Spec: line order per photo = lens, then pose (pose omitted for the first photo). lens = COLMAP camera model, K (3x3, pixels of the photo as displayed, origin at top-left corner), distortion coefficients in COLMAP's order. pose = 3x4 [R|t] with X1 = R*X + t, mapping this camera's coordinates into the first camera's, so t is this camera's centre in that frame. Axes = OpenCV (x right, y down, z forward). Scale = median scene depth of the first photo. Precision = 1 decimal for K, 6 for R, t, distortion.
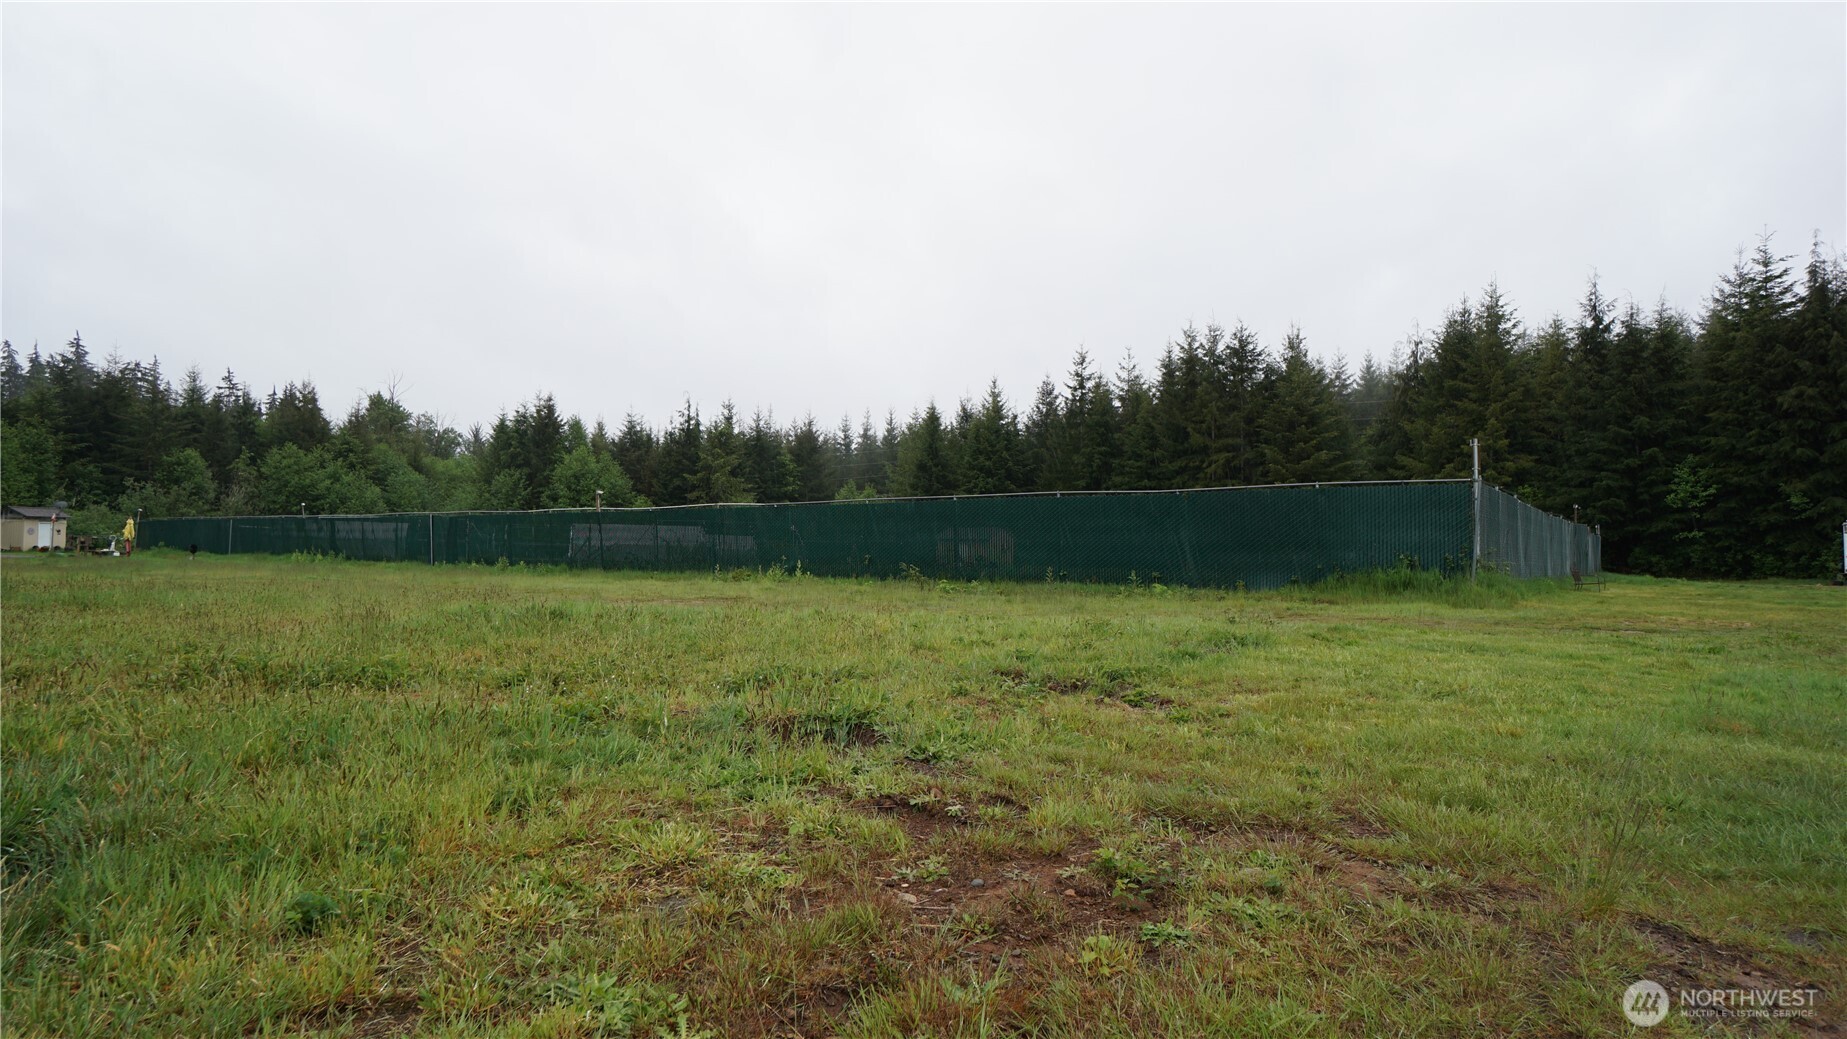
lens RADIAL K [[987.5, 0, 921.5], [0, 987.5, 511.7], [0, 0, 1]] dist [-0.046312, 0.029348]
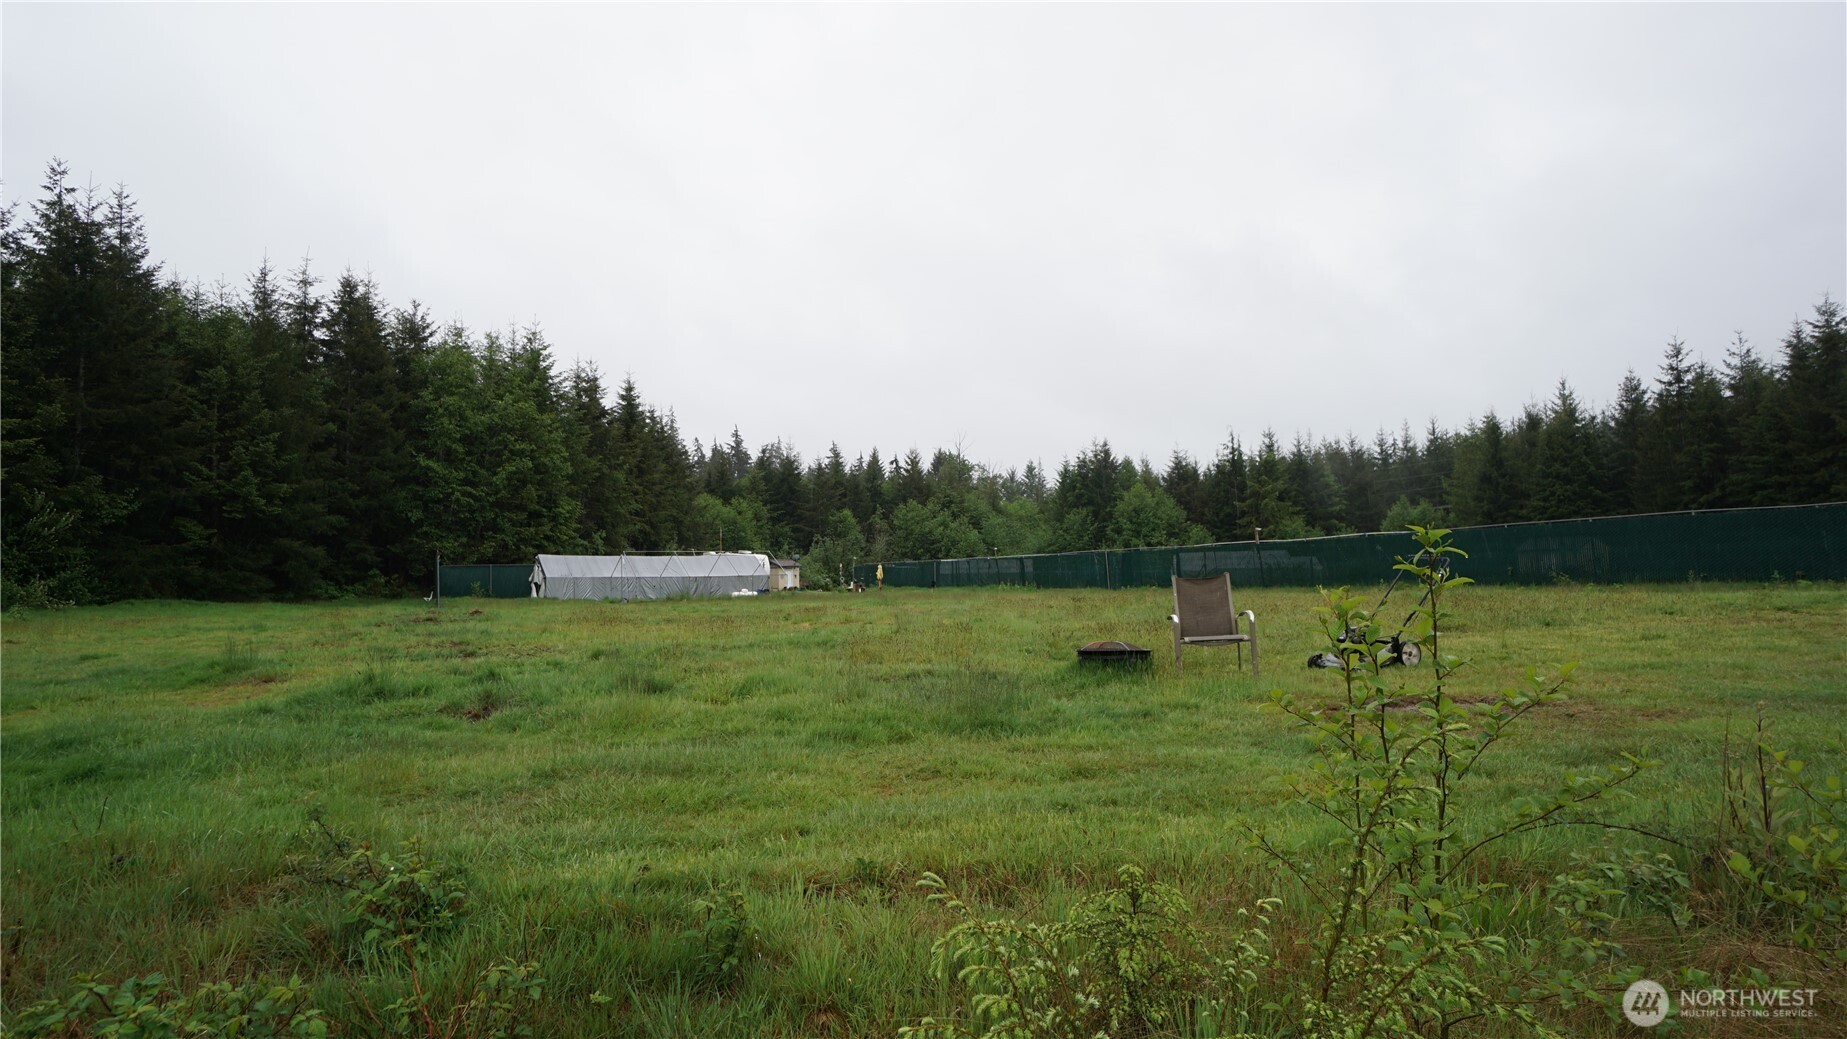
lens RADIAL K [[987.5, 0, 921.5], [0, 987.5, 511.7], [0, 0, 1]] dist [-0.046312, 0.029348]
pose [[0.876385, -0.066898, -0.476941, -0.028647], [0.055464, 0.997736, -0.038030, -0.005721], [0.478406, 0.006875, 0.878112, -0.119901]]
